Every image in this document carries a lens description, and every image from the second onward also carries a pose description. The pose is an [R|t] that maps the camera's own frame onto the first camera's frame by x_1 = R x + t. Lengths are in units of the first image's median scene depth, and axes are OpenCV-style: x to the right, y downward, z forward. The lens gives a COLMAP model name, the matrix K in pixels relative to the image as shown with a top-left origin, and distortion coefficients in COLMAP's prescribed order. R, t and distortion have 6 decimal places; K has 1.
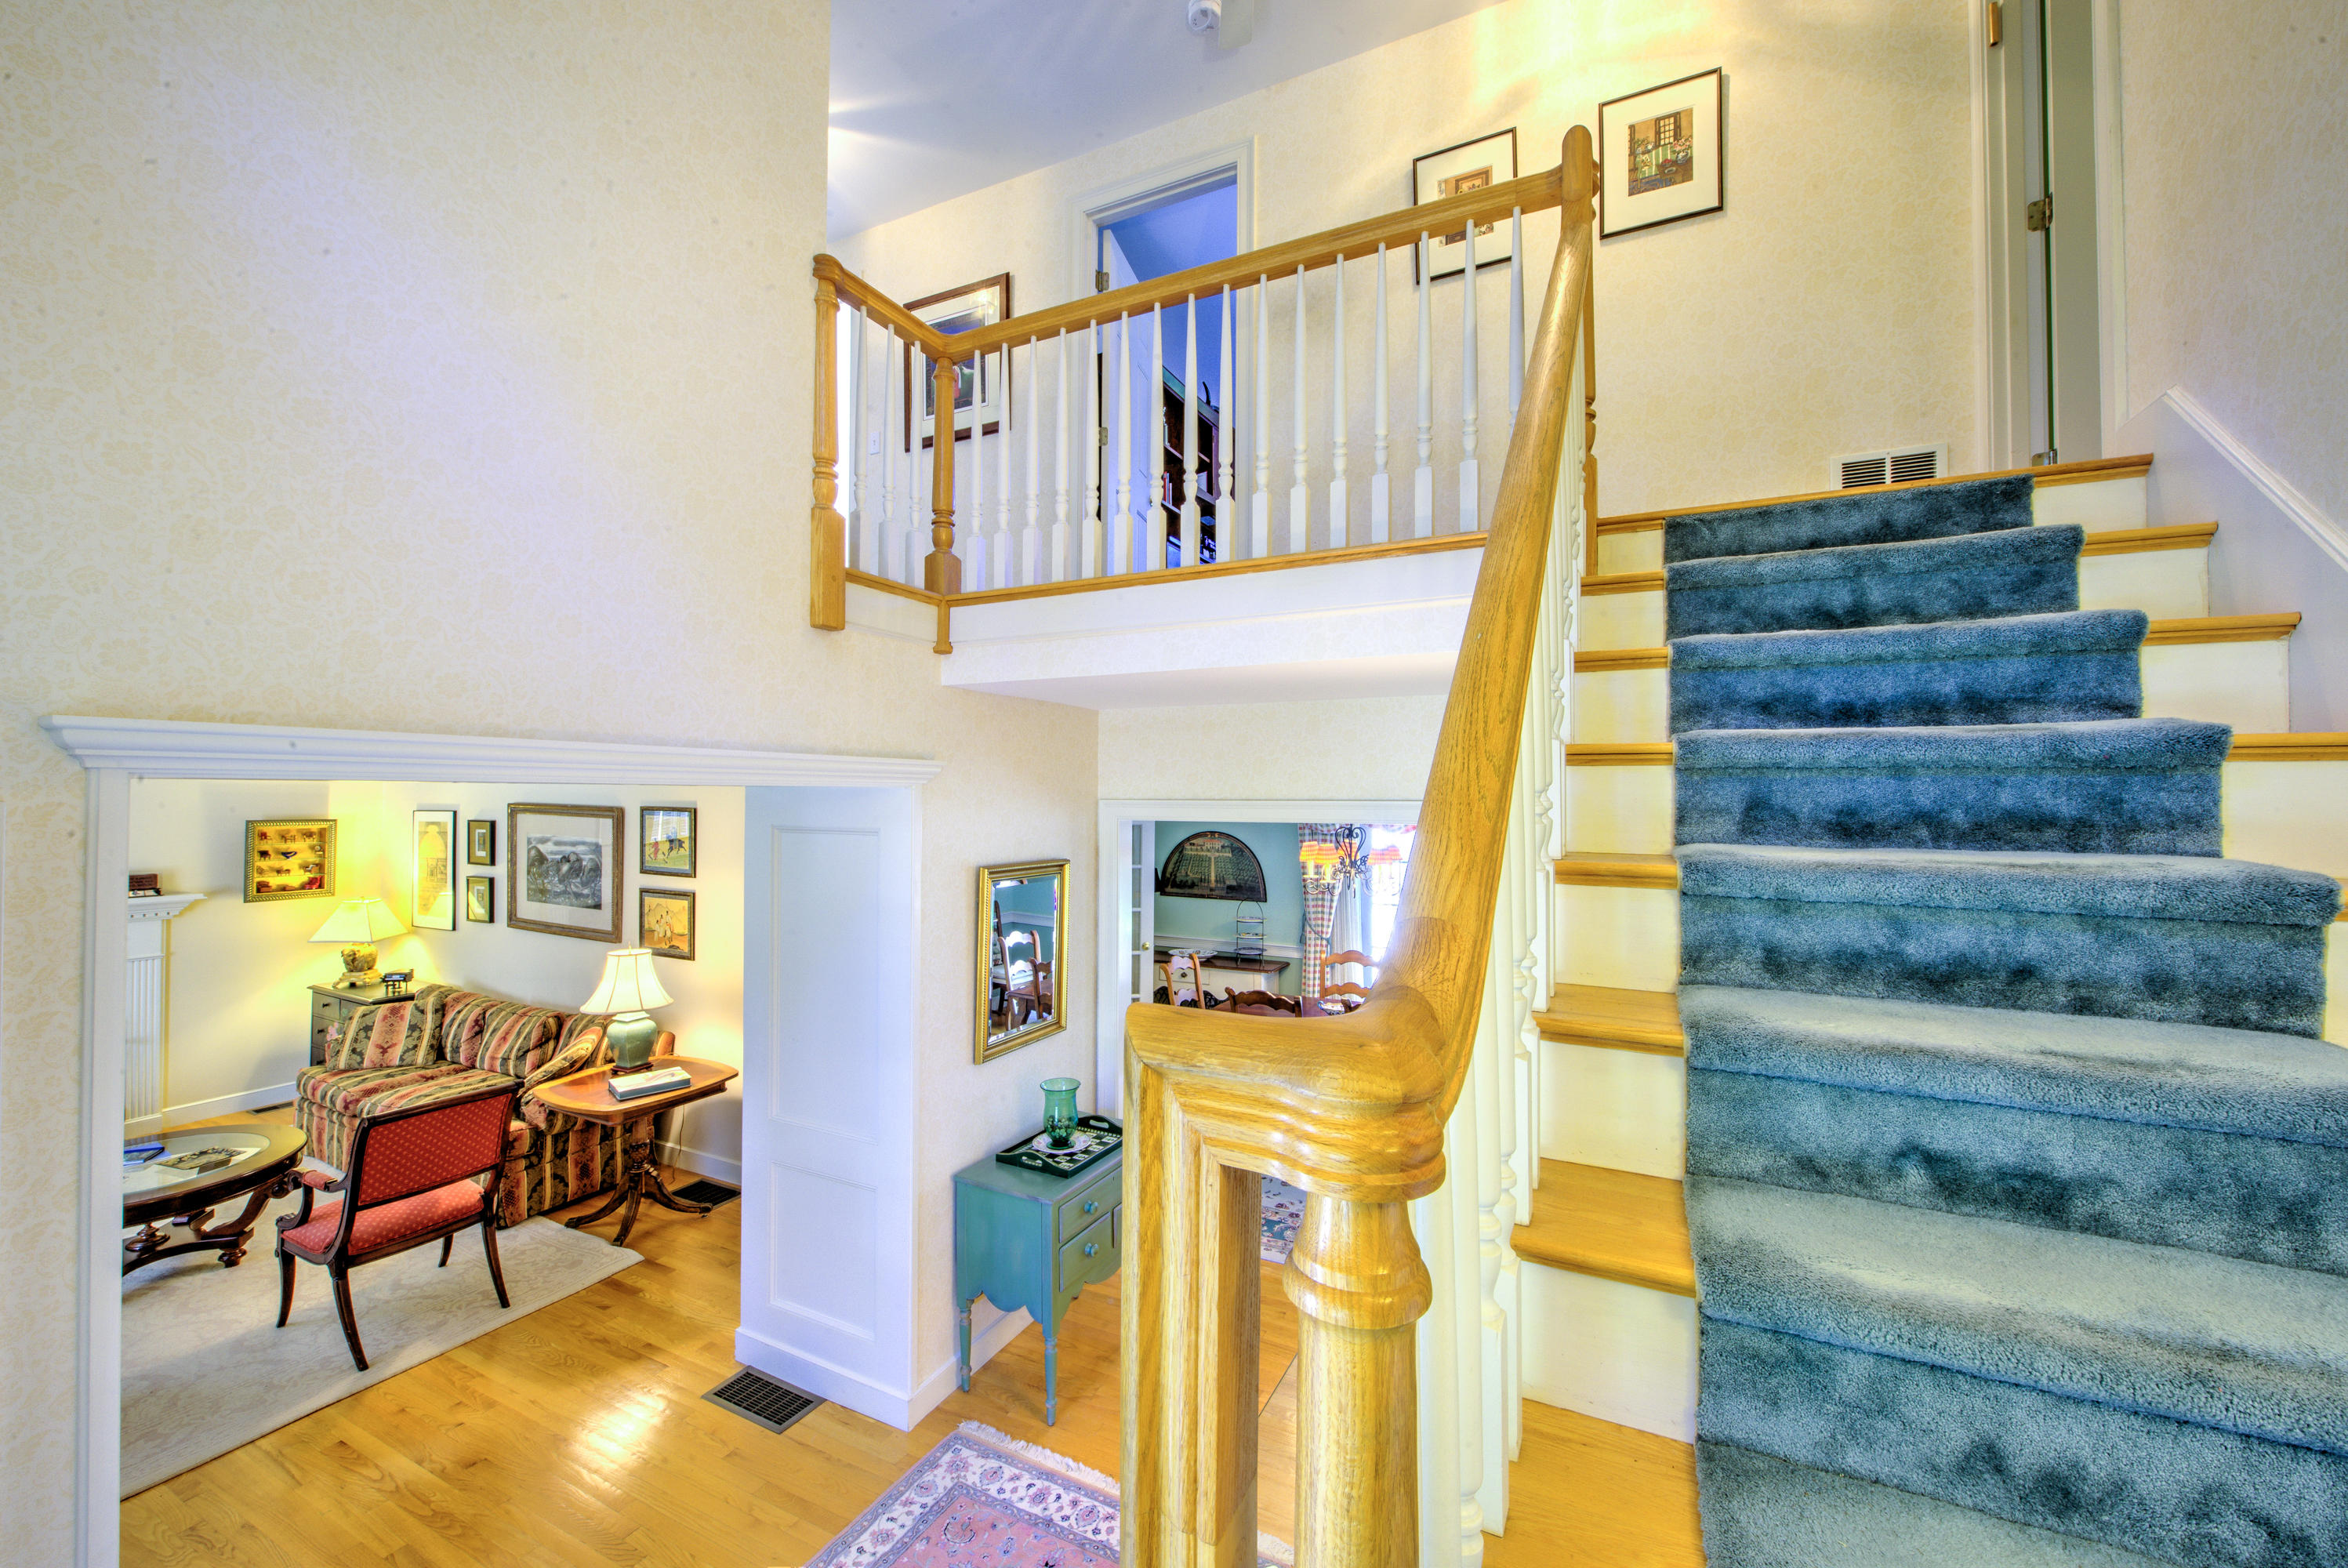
lens RADIAL K [[934.1, 0, 1175.0], [0, 934.1, 776.5], [0, 0, 1]] dist [-0.001673, -0.001319]
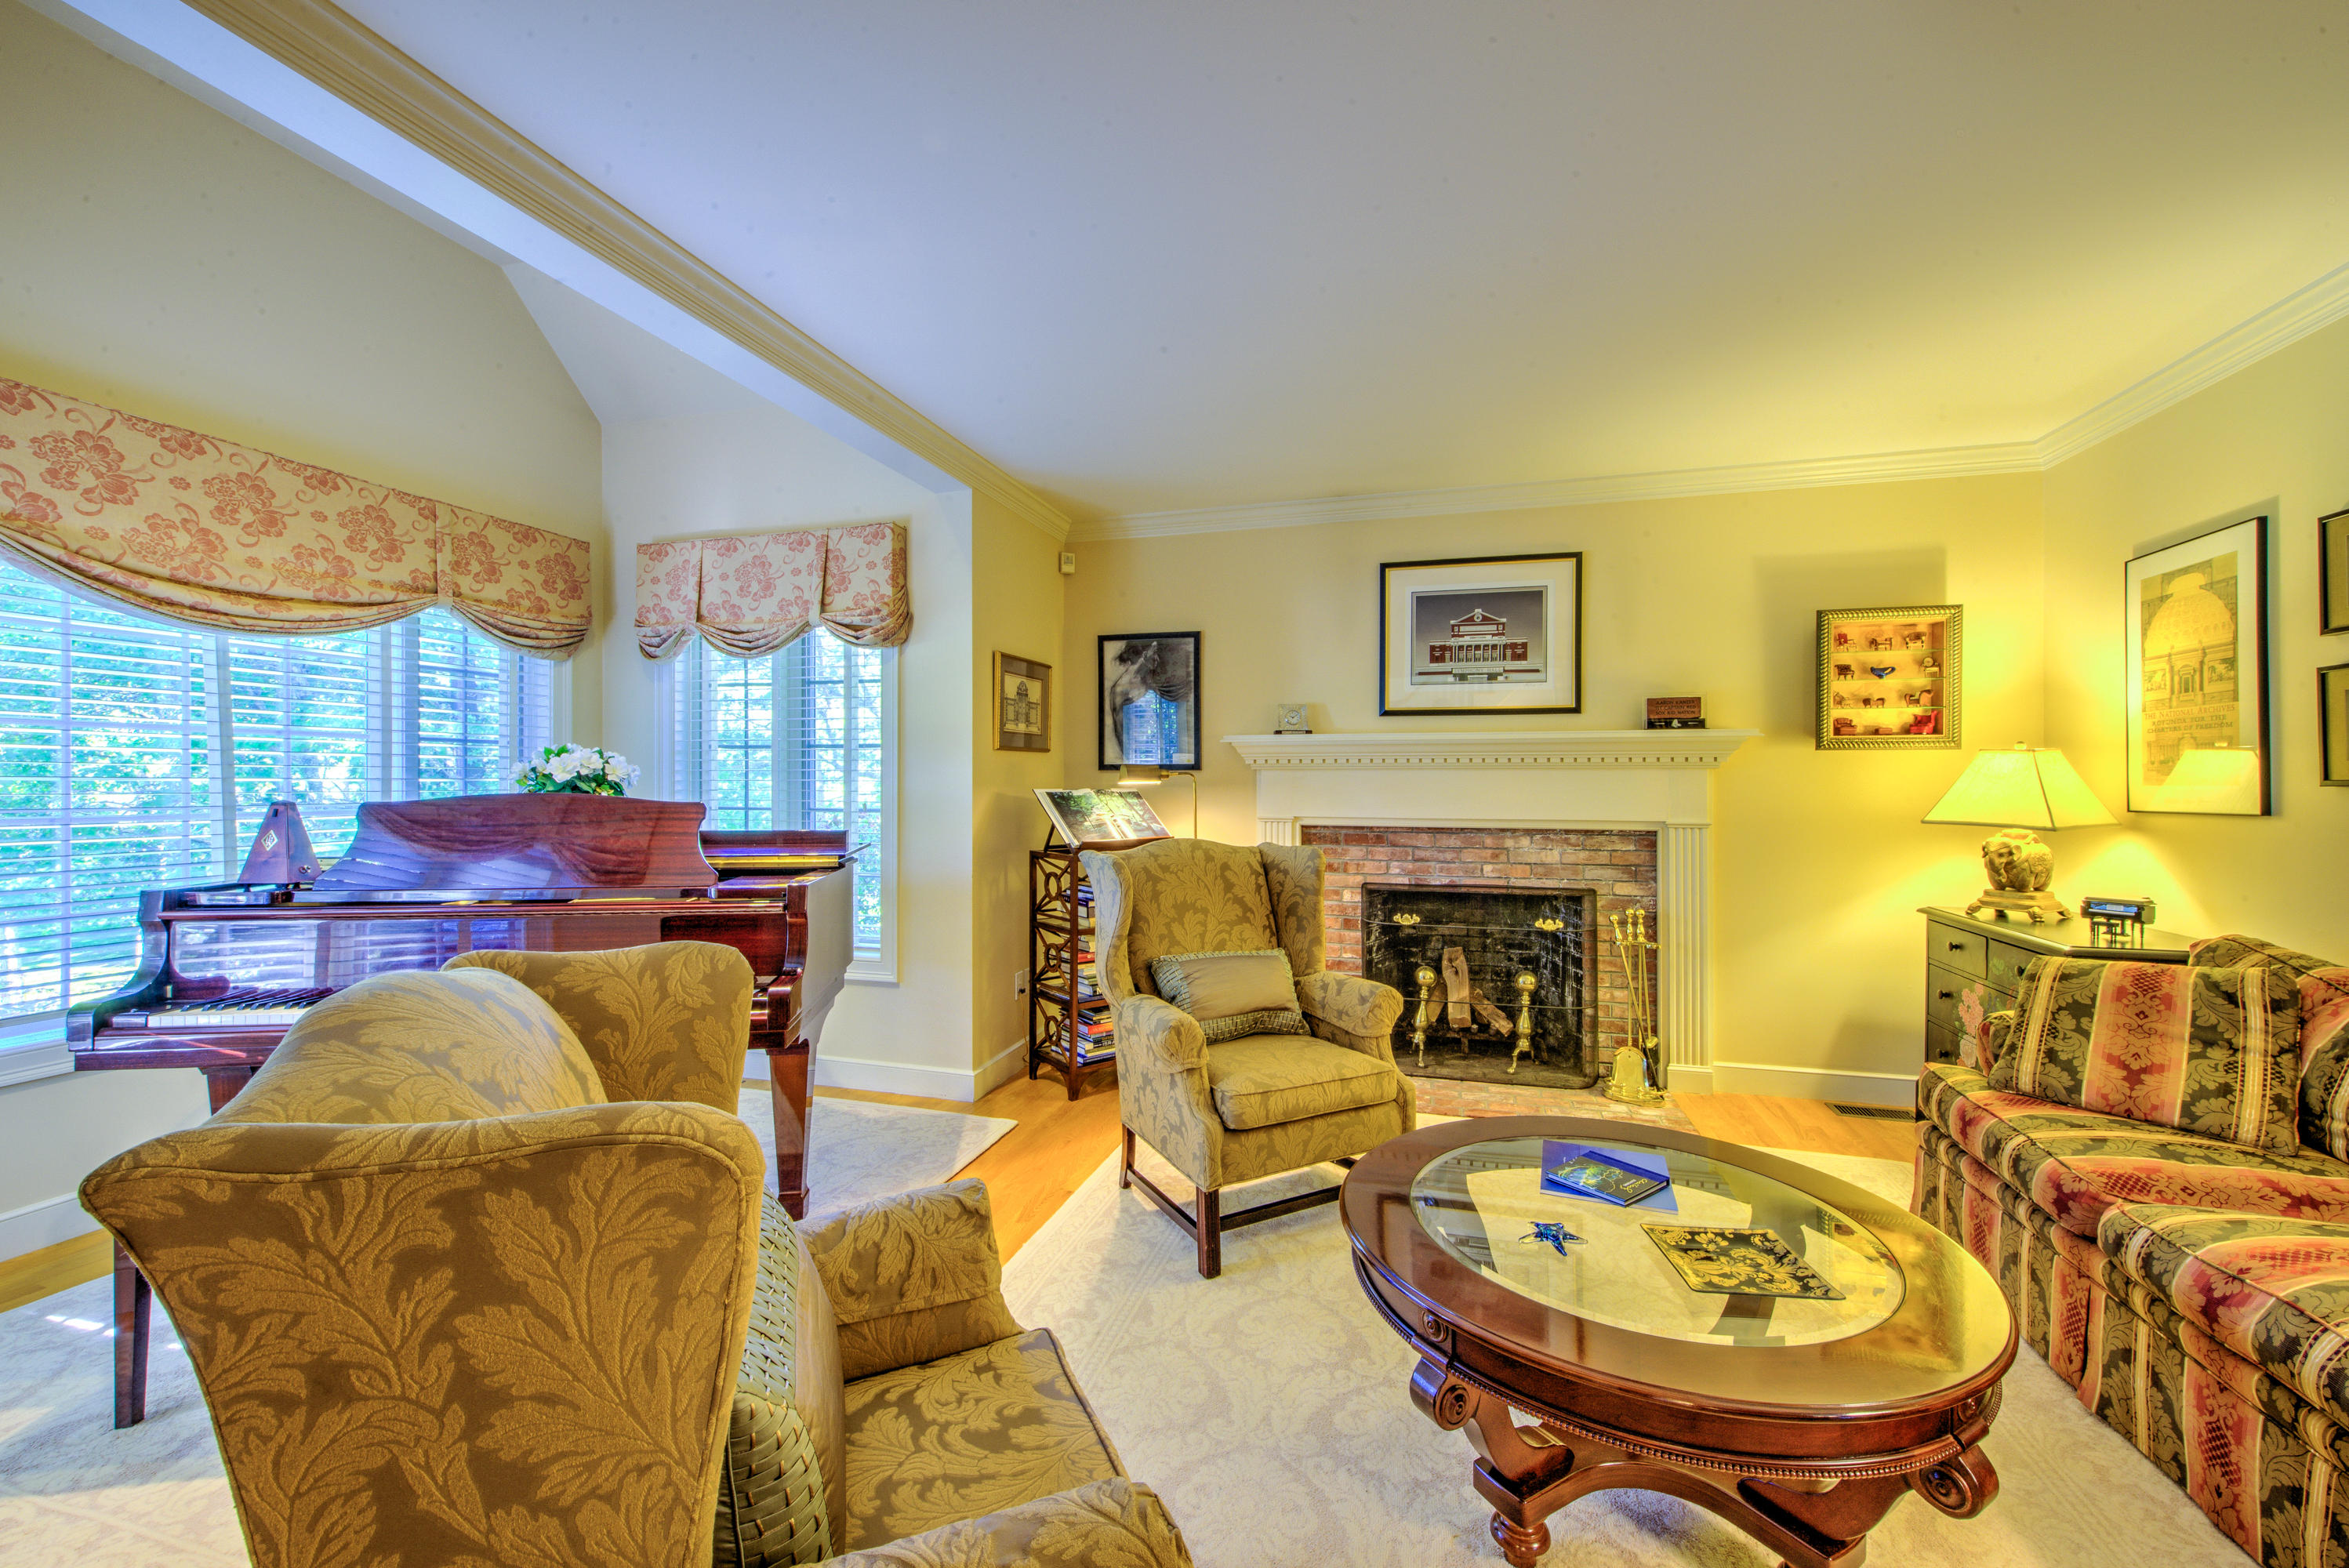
lens RADIAL K [[934.4, 0, 1188.2], [0, 934.4, 785.3], [0, 0, 1]] dist [-0.001673, -0.001319]
pose [[0.196089, -0.005363, -0.980572, -0.485806], [0.018599, 0.999825, -0.001749, 0.148490], [0.980410, -0.017895, 0.196154, 0.481267]]
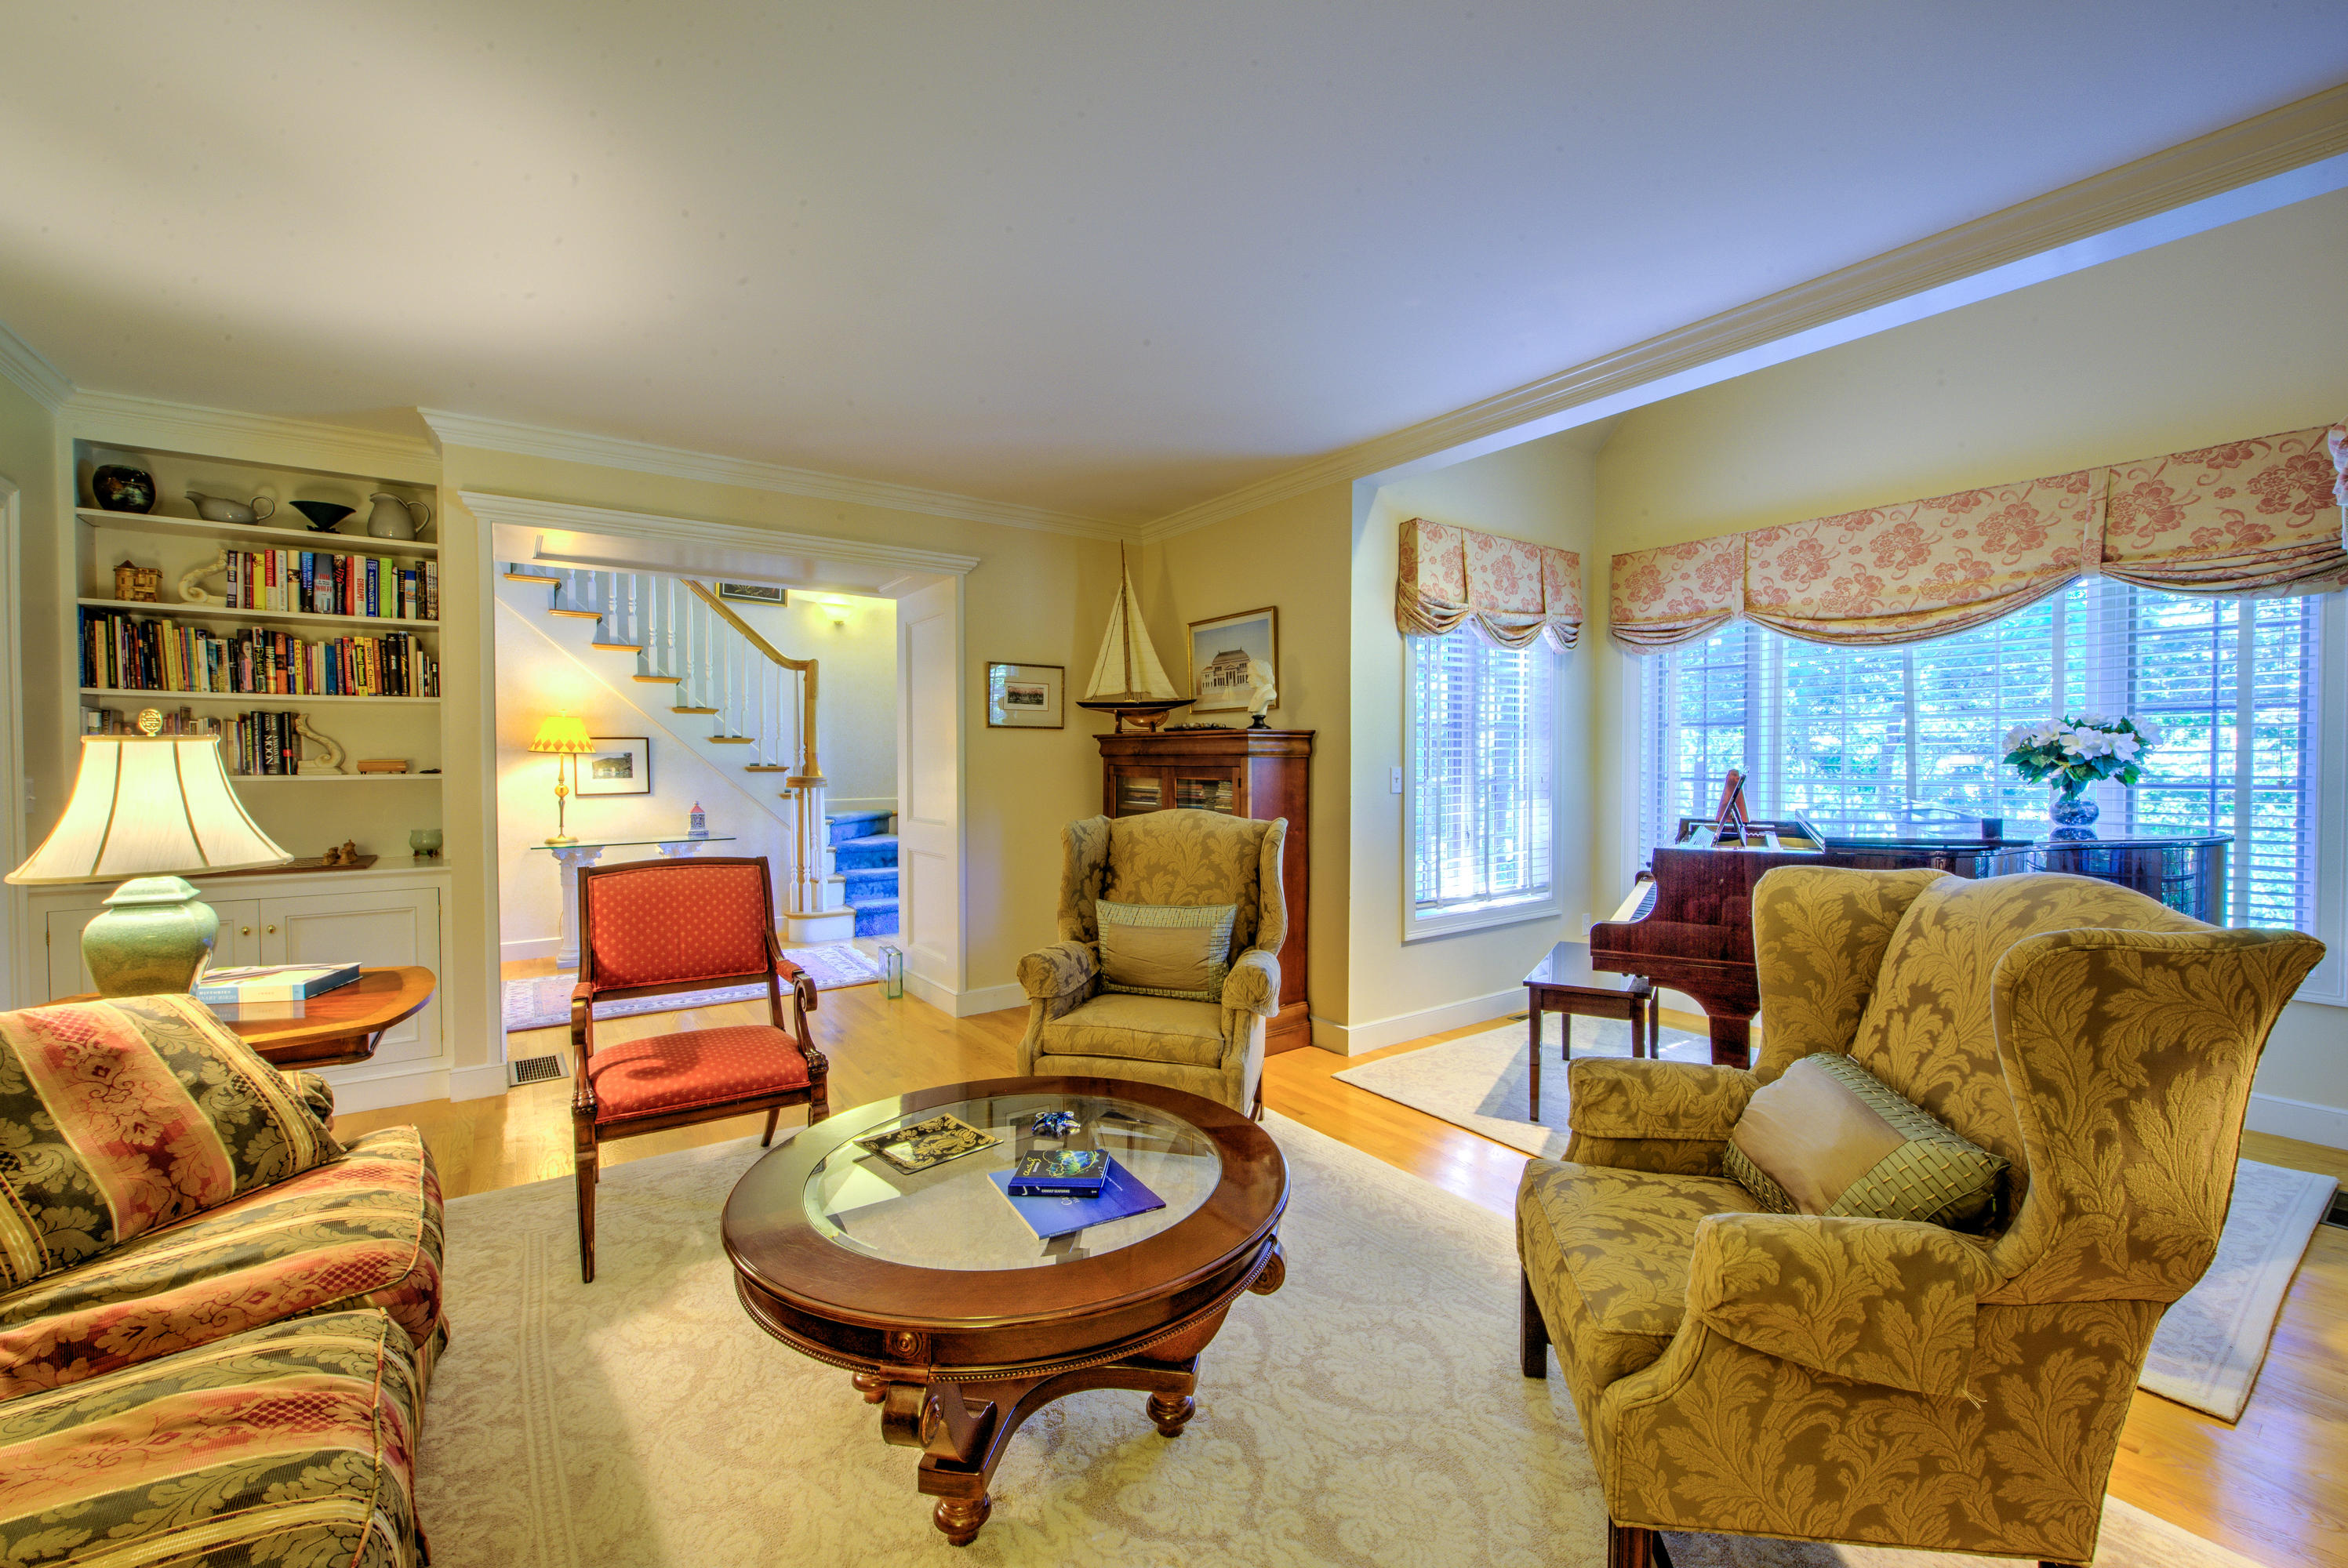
lens RADIAL K [[933.9, 0, 1180.9], [0, 933.9, 780.6], [0, 0, 1]] dist [-0.001673, -0.001319]
pose [[-0.898782, -0.009872, 0.438284, -0.890218], [-0.005879, 0.999928, 0.010466, 0.149599], [-0.438356, 0.006830, -0.898775, 0.890686]]
